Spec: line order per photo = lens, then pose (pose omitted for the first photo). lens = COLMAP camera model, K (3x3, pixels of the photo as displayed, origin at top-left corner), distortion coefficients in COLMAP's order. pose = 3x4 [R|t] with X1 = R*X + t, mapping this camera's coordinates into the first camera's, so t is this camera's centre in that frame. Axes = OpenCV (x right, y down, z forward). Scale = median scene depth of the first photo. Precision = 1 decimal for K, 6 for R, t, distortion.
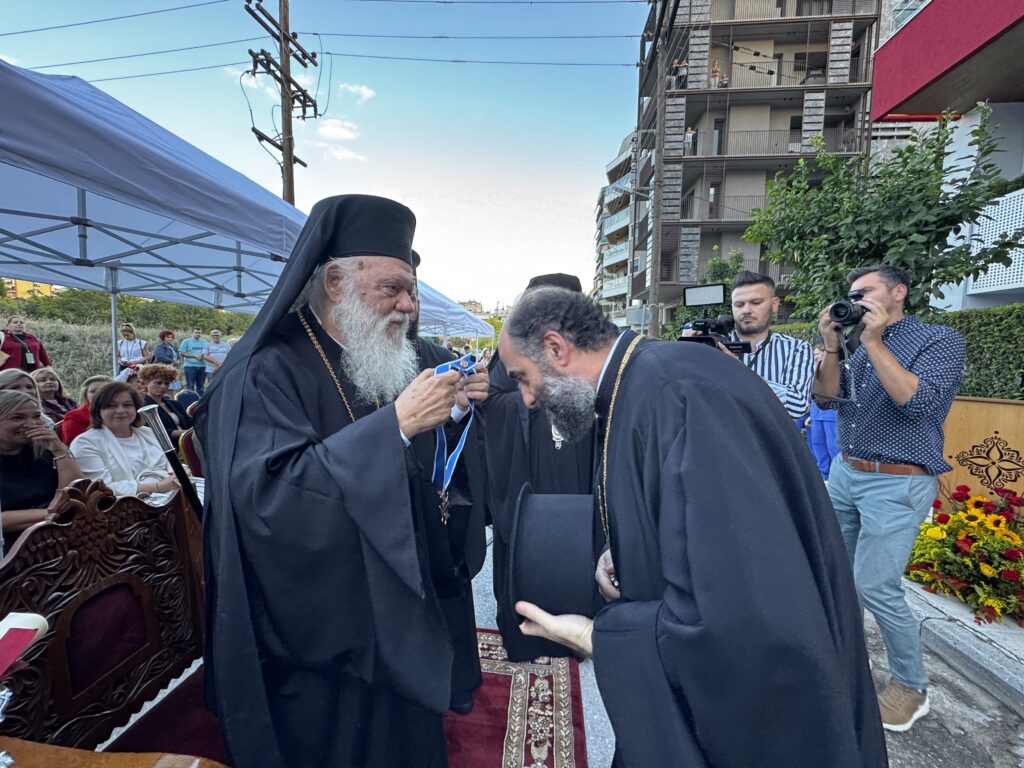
lens RADIAL K [[406.7, 0, 512.1], [0, 406.7, 382.9], [0, 0, 1]] dist [-0.001224, 0.000061]
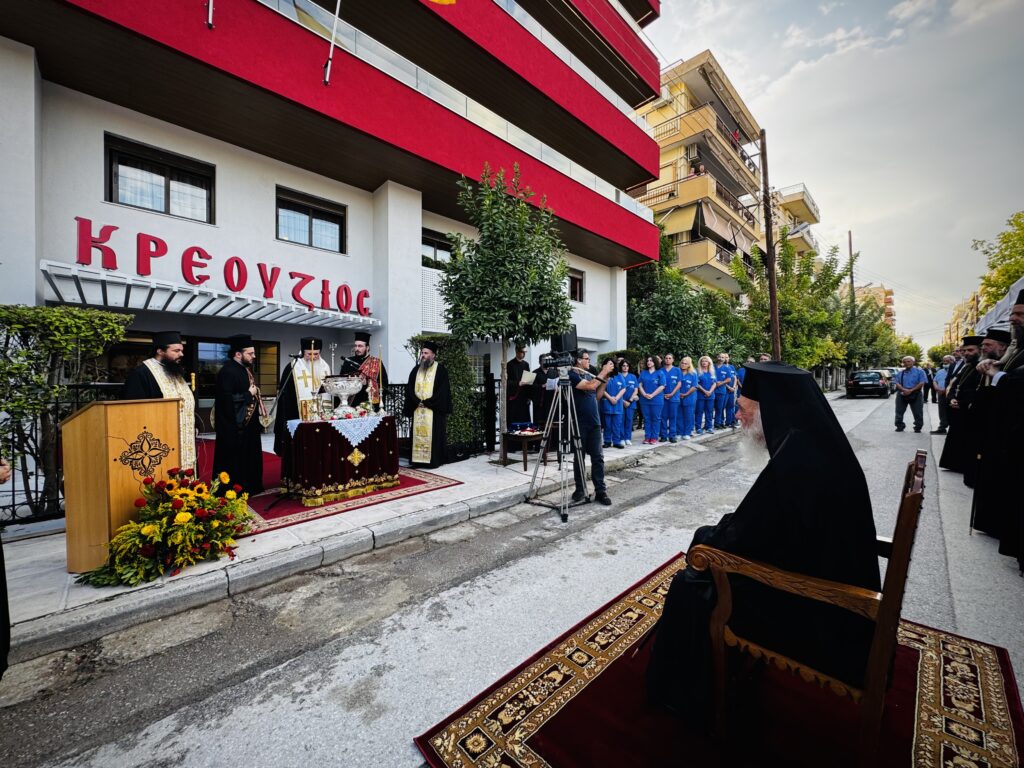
lens RADIAL K [[406.7, 0, 512.5], [0, 406.7, 382.0], [0, 0, 1]] dist [-0.001224, 0.000061]
pose [[-0.763303, -0.015466, 0.645855, -0.309843], [0.038124, 0.996893, 0.068929, -0.041356], [-0.644914, 0.077236, -0.760342, 0.978124]]
